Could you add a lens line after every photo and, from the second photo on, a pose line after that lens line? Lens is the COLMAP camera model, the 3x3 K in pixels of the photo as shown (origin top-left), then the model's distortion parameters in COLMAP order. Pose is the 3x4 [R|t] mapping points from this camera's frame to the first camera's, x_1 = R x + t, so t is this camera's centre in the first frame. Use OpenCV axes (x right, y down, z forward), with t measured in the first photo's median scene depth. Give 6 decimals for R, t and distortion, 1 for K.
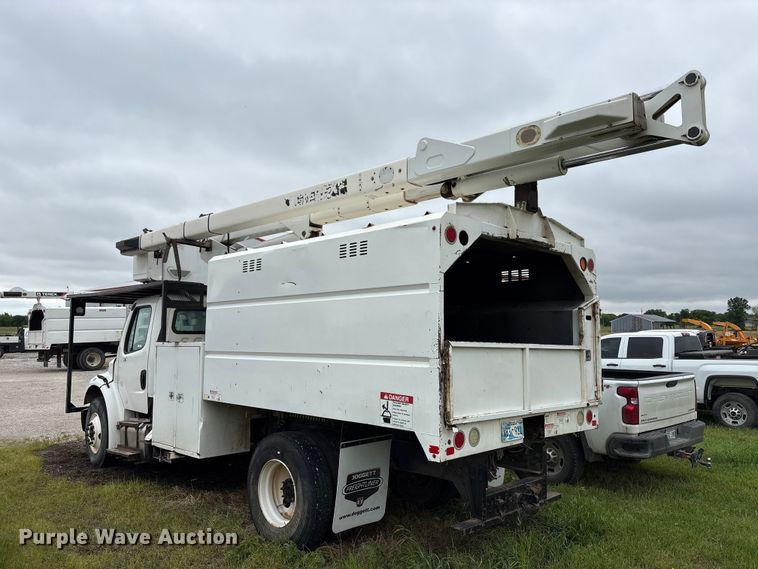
lens RADIAL K [[572.9, 0, 382.4], [0, 572.9, 283.4], [0, 0, 1]] dist [0.058299, -0.009677]
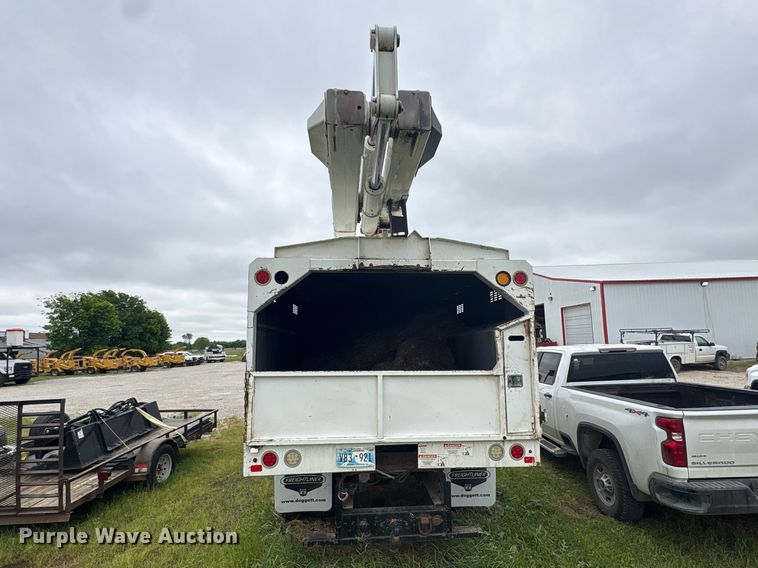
lens RADIAL K [[378.3, 0, 385.7], [0, 378.3, 304.5], [0, 0, 1]] dist [0.001771, 0.001806]
pose [[0.756931, -0.090582, -0.647186, 0.650601], [0.083196, 0.995646, -0.042049, 0.017642], [0.648177, -0.022015, 0.761172, 0.478913]]
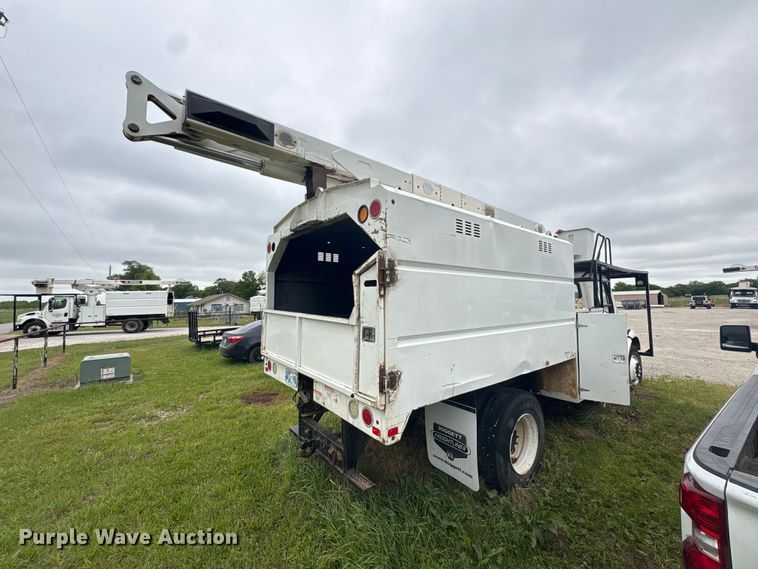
lens RADIAL K [[299.7, 0, 381.1], [0, 299.7, 281.9], [0, 0, 1]] dist [0.001429, 0.000145]
pose [[-0.105646, -0.062477, -0.992439, 0.813984], [0.095536, 0.992770, -0.072668, 0.096175], [0.989804, -0.102491, -0.098914, 1.167684]]
